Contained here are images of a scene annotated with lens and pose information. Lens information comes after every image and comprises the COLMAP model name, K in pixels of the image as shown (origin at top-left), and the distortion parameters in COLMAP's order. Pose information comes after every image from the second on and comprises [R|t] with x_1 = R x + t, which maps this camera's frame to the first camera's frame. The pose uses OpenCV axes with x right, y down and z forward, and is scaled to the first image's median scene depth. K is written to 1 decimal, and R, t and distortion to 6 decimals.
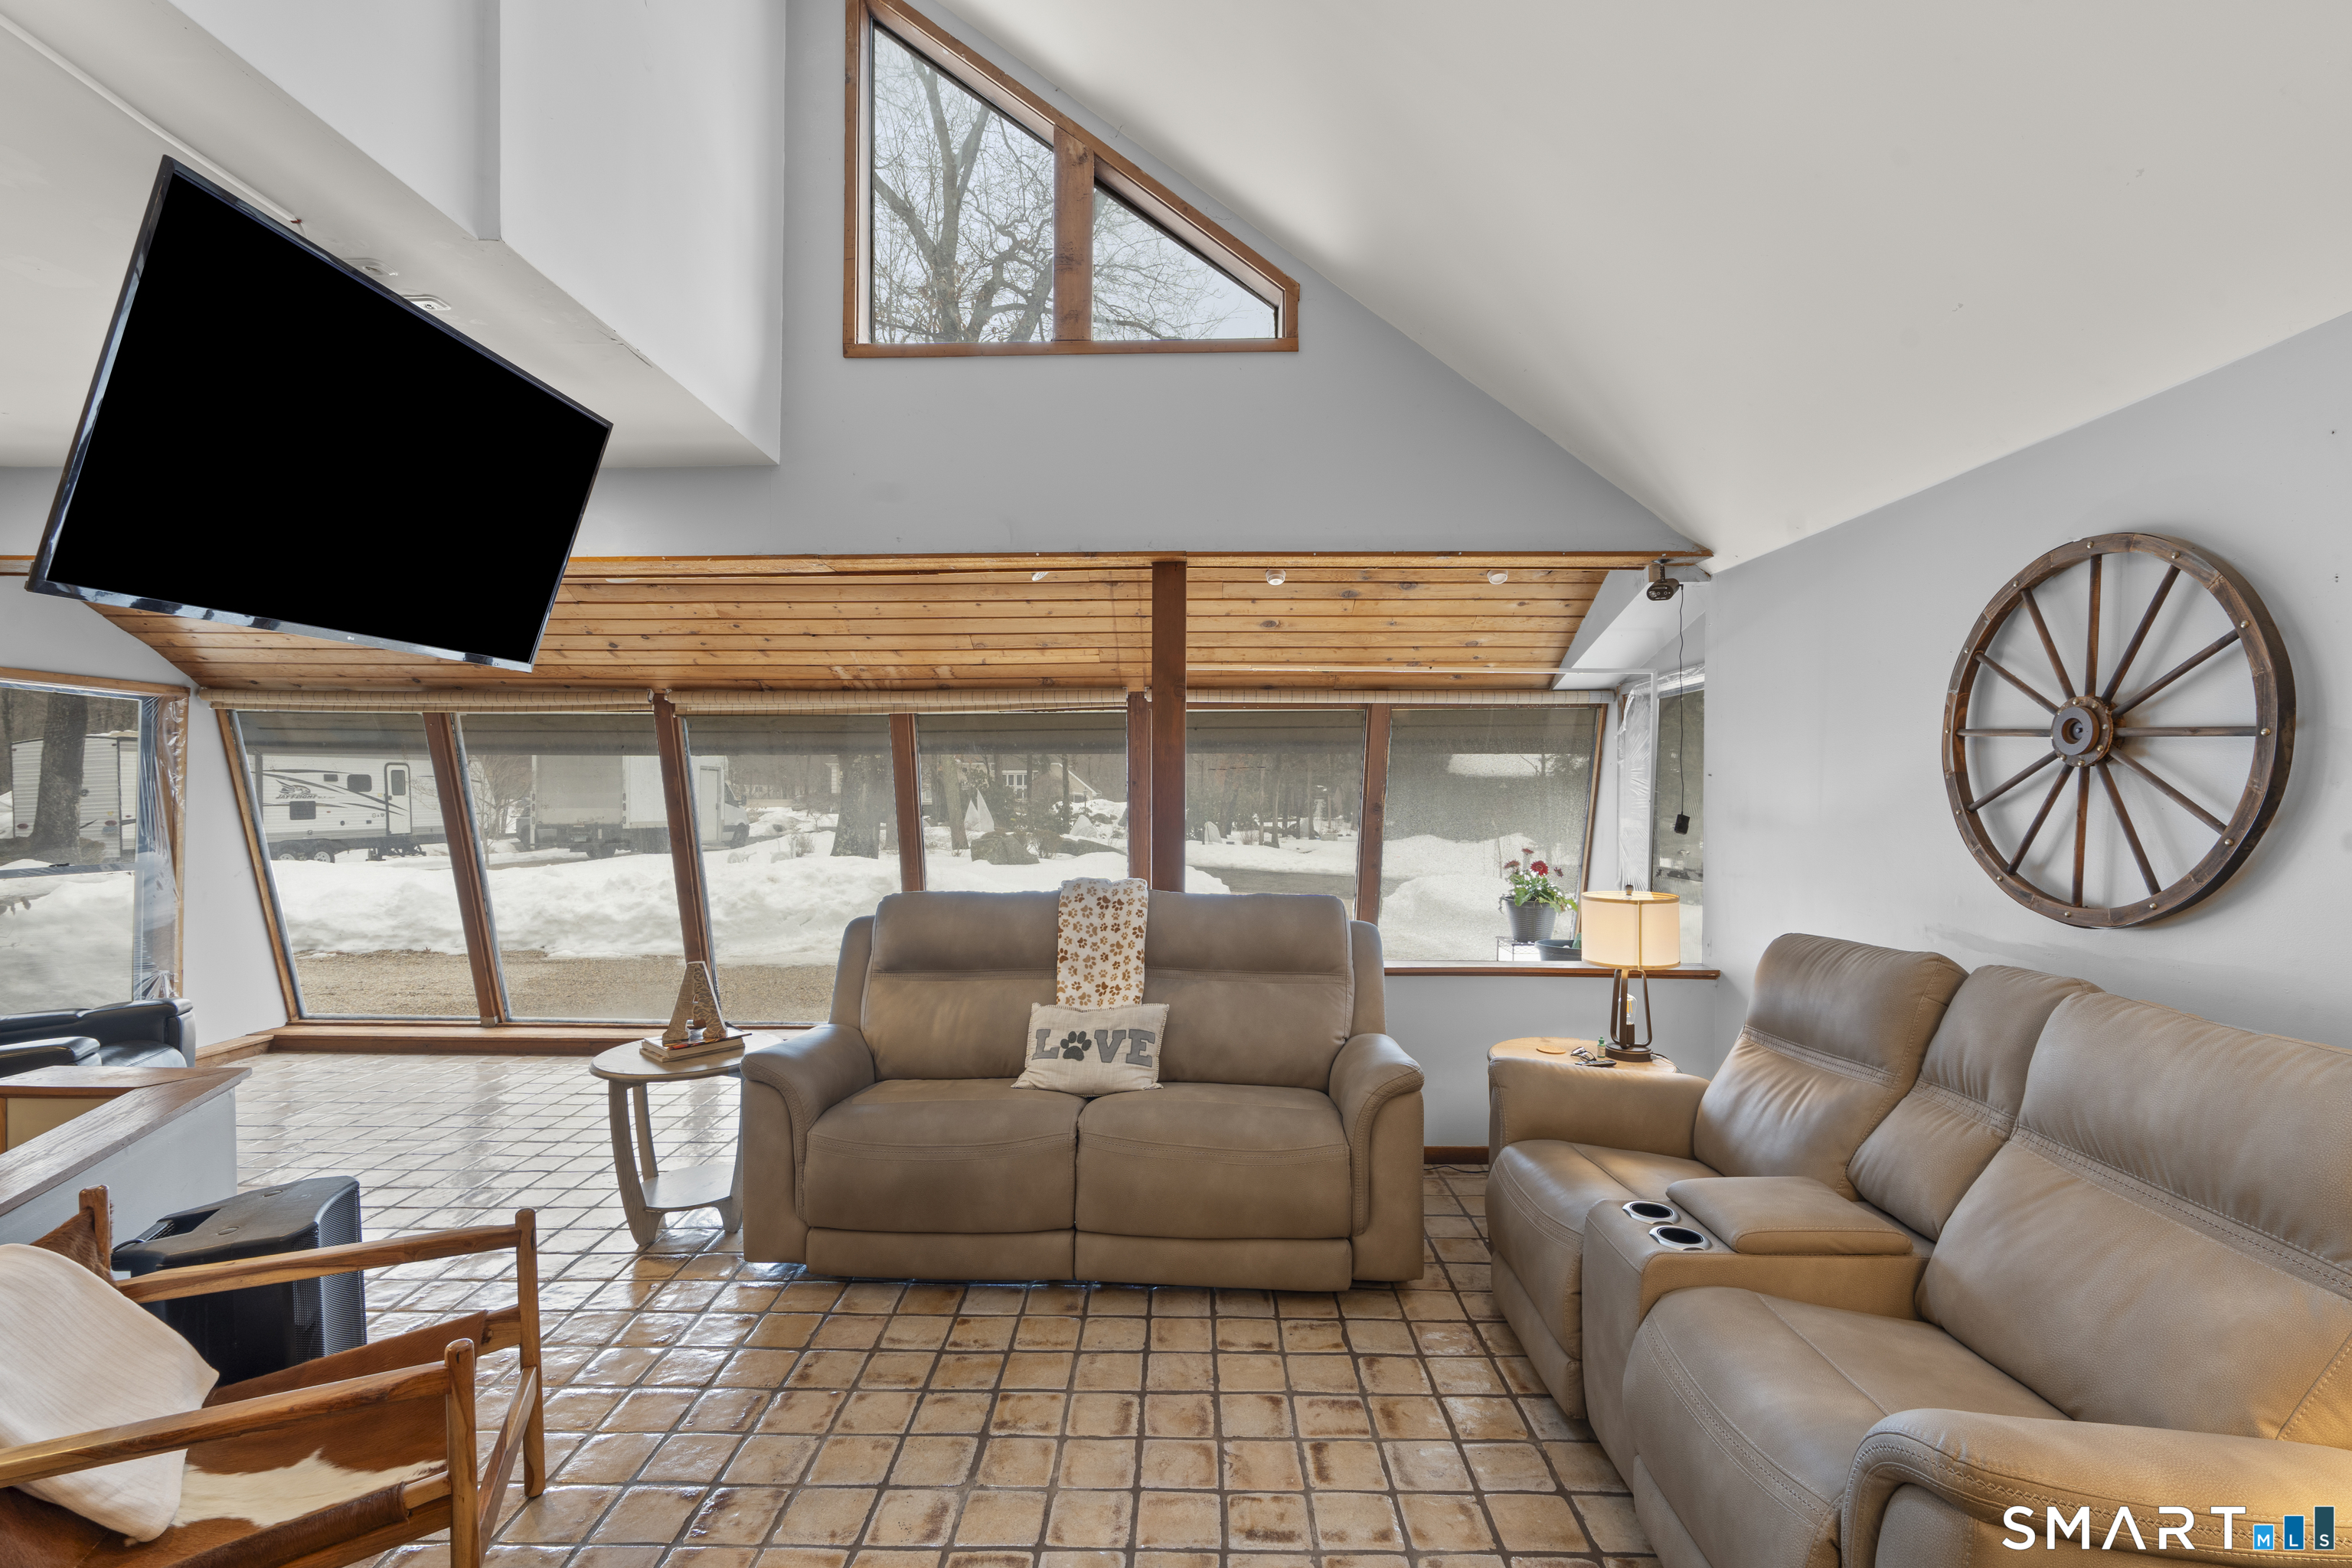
lens RADIAL K [[1065.8, 0, 1172.9], [0, 1065.8, 795.3], [0, 0, 1]] dist [0.000140, -0.000245]
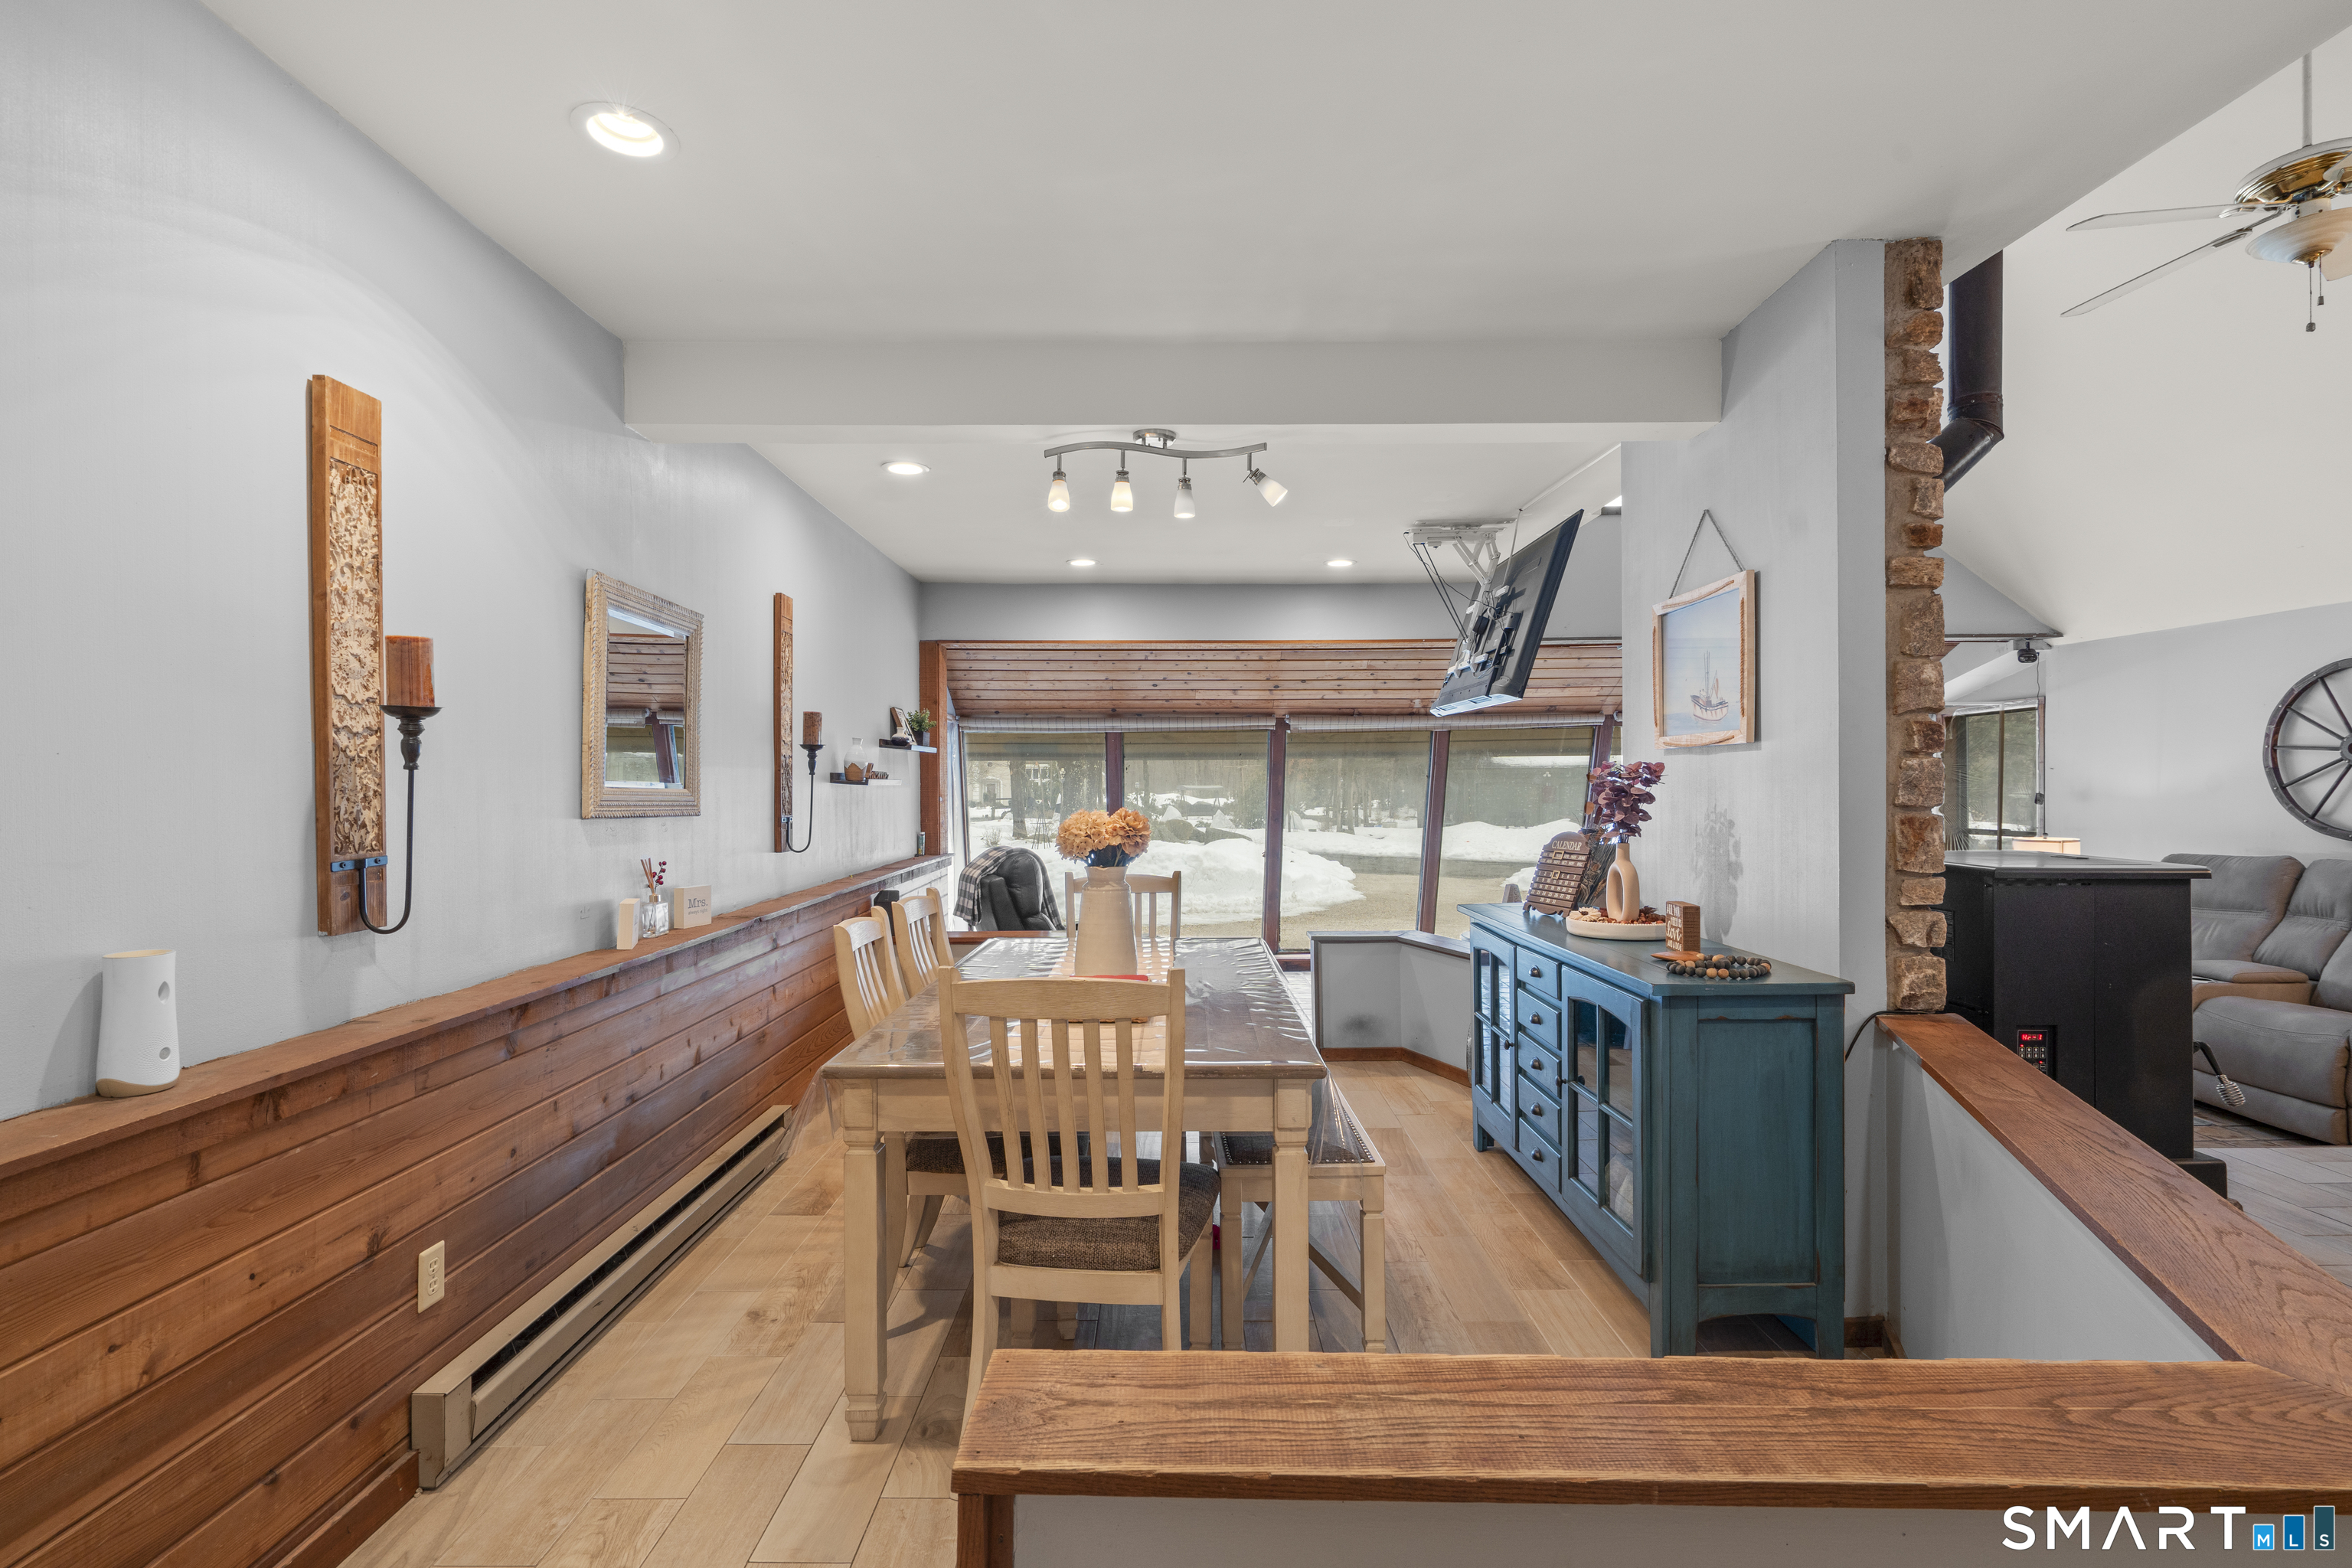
lens RADIAL K [[1065.8, 0, 1170.5], [0, 1065.8, 779.9], [0, 0, 1]] dist [0.000140, -0.000245]
pose [[0.999905, -0.008515, 0.010813, -1.322321], [0.008585, 0.999943, -0.006425, -0.005037], [-0.010758, 0.006517, 0.999921, -0.941107]]
